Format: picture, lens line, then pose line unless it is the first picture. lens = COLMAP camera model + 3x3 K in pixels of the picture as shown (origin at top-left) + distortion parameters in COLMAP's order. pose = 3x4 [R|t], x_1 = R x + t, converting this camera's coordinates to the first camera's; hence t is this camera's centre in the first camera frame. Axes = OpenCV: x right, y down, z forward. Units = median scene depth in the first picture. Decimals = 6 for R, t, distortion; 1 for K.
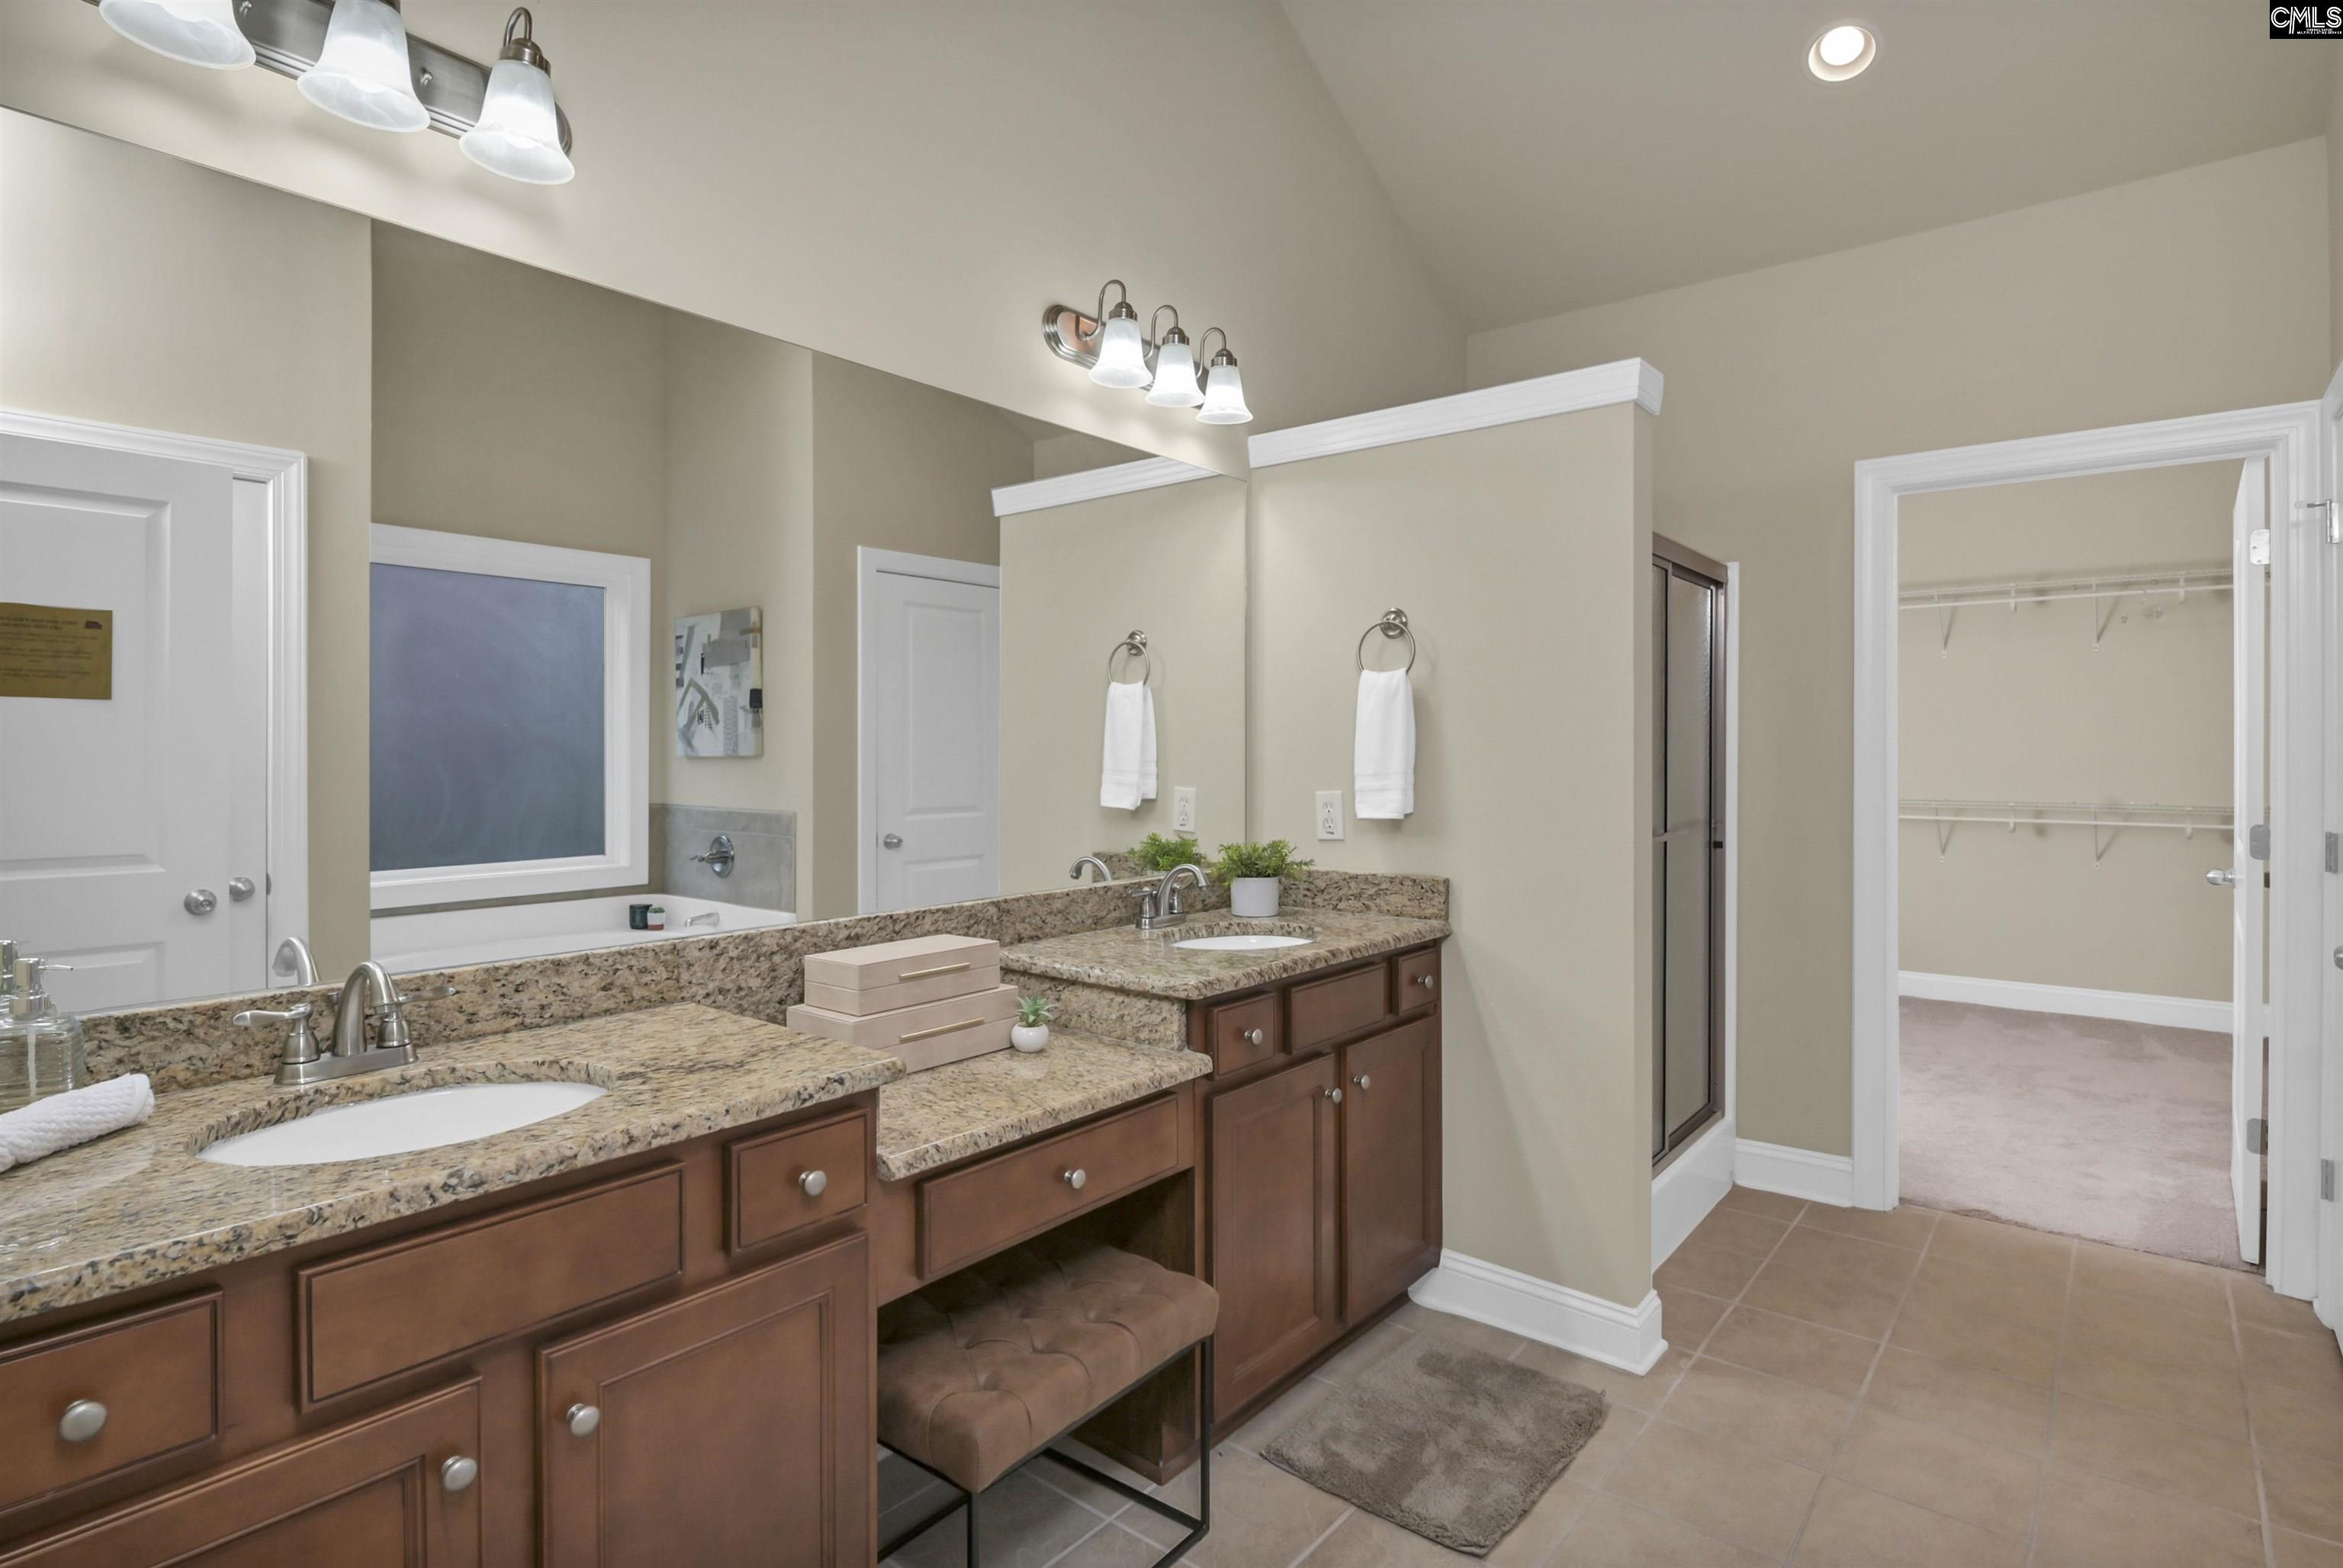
lens RADIAL K [[1185.8, 0, 1175.7], [0, 1185.8, 746.1], [0, 0, 1]] dist [0.003984, -0.010113]
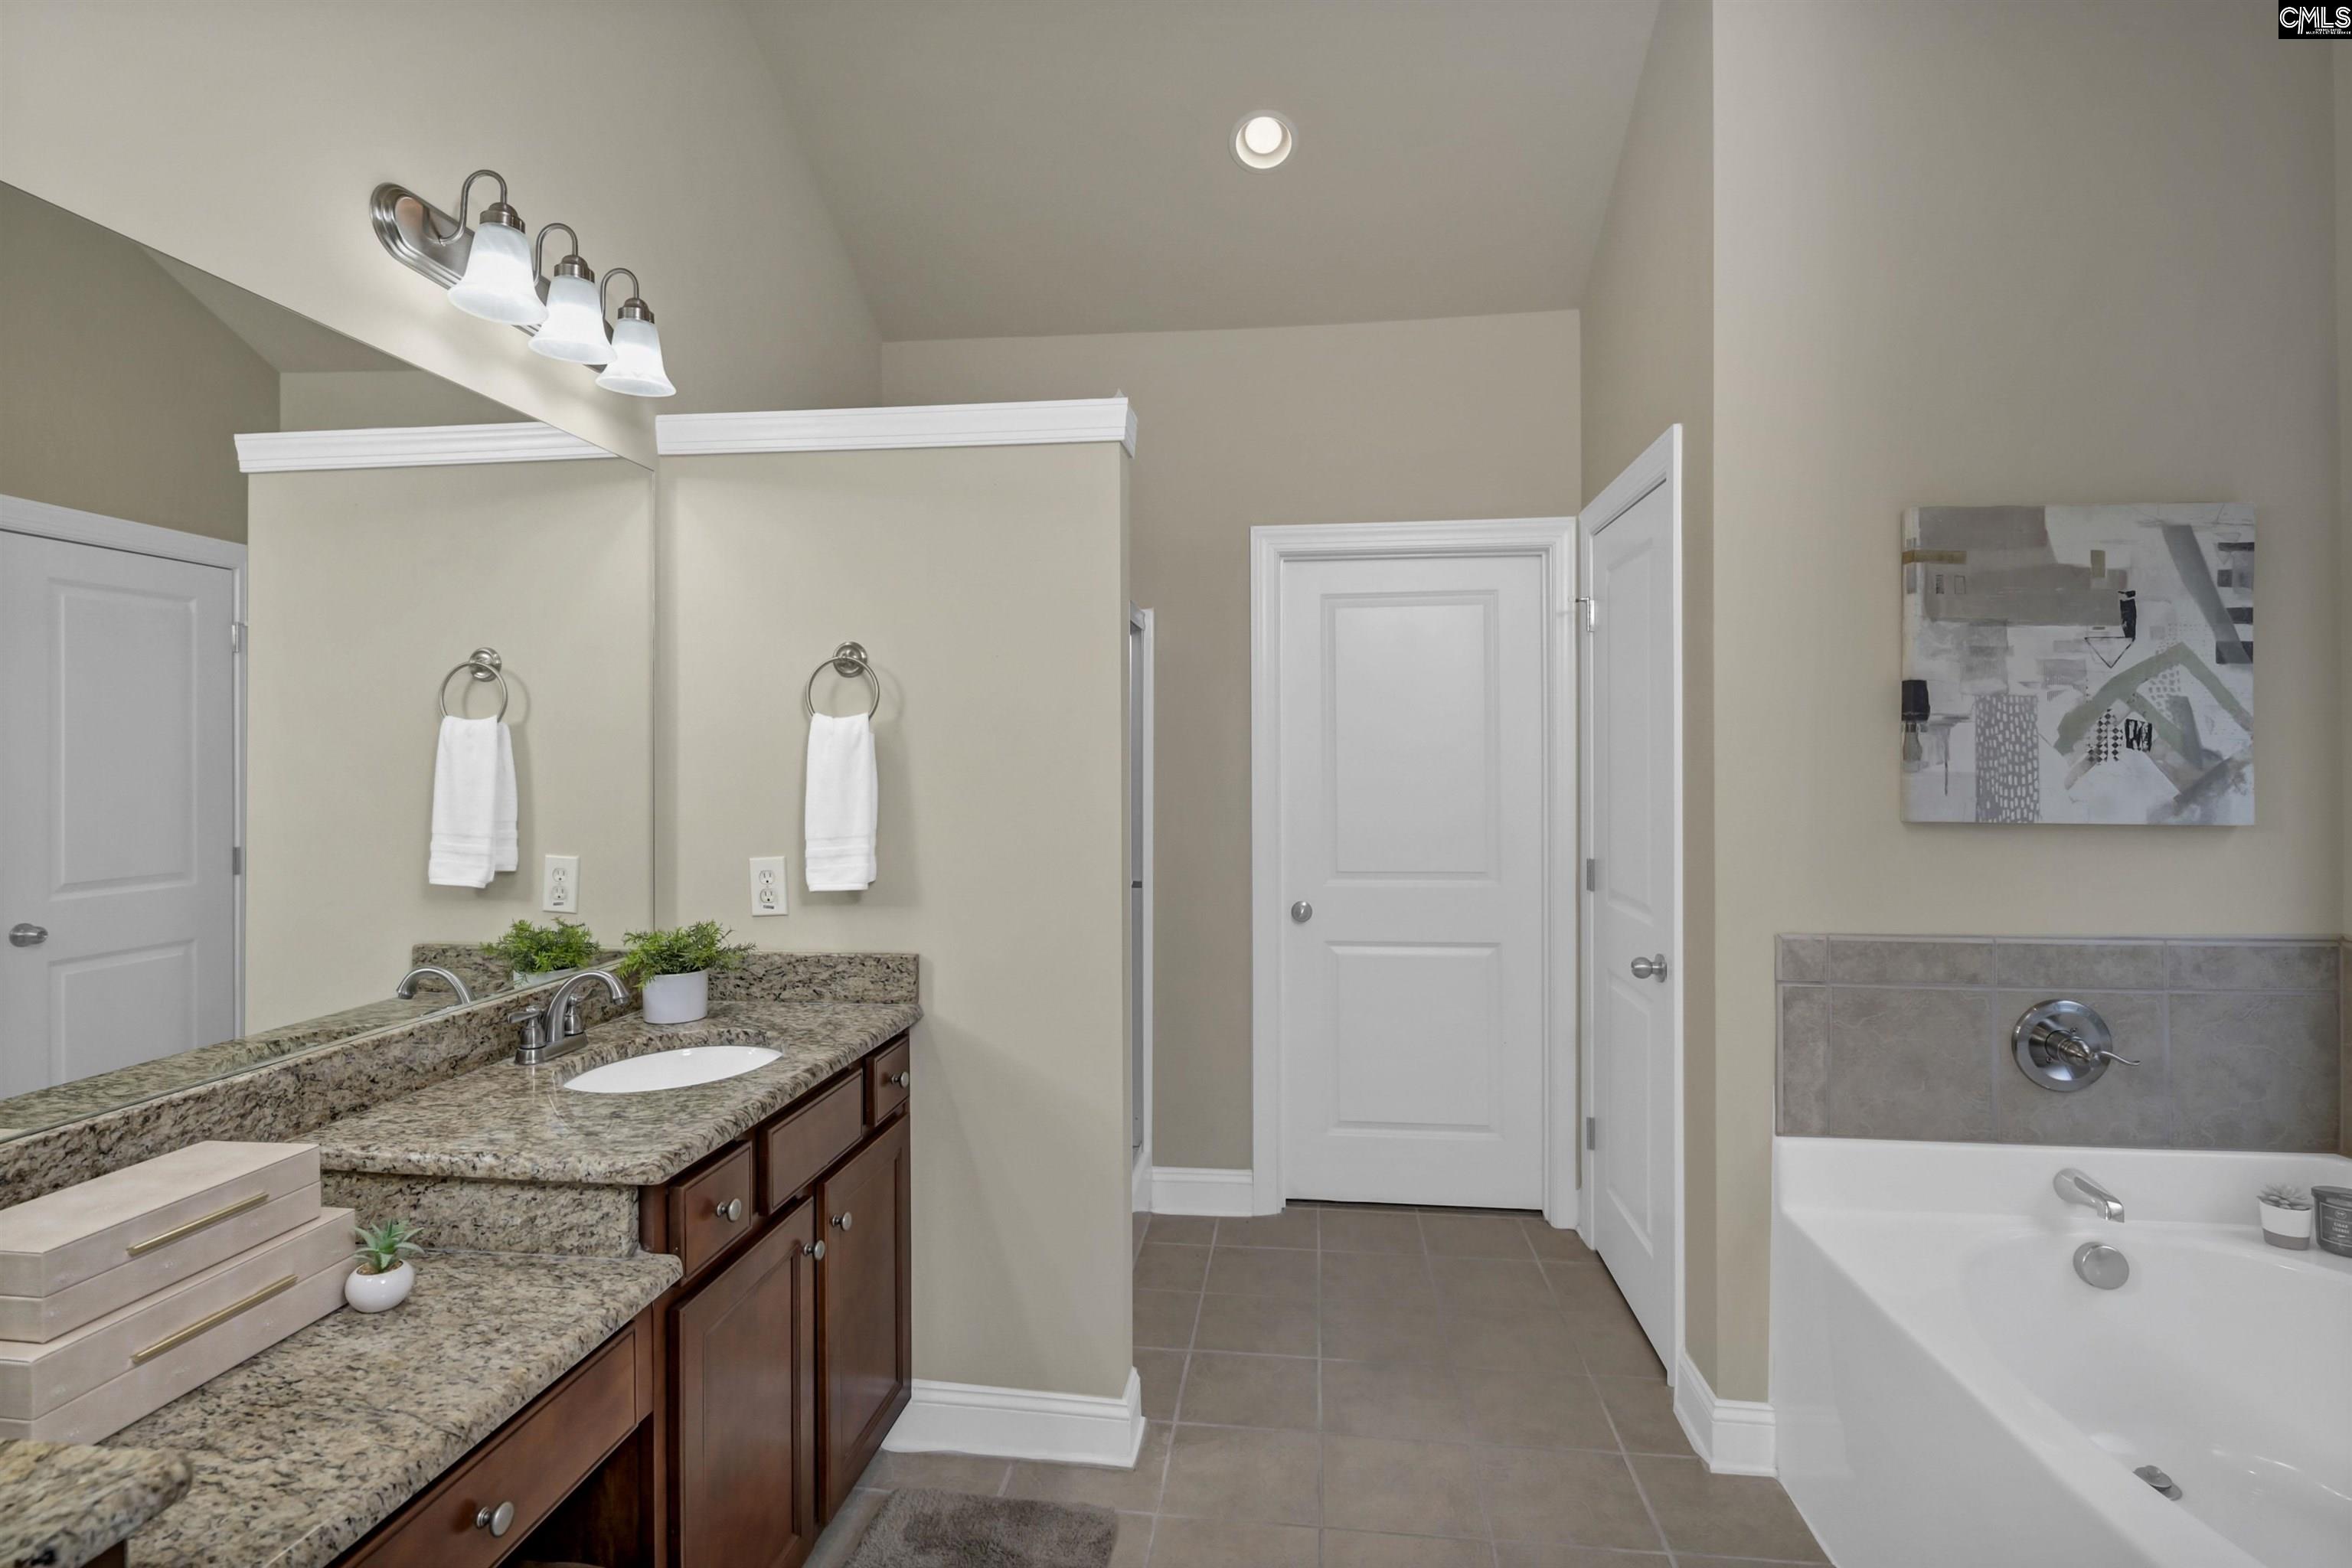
lens RADIAL K [[1172.0, 0, 1174.3], [0, 1172.0, 754.0], [0, 0, 1]] dist [0.004066, -0.009761]
pose [[0.846859, 0.002478, 0.531812, -0.074672], [-0.000297, 0.999991, -0.004187, -0.034676], [-0.531817, 0.003388, 0.846852, 0.172973]]
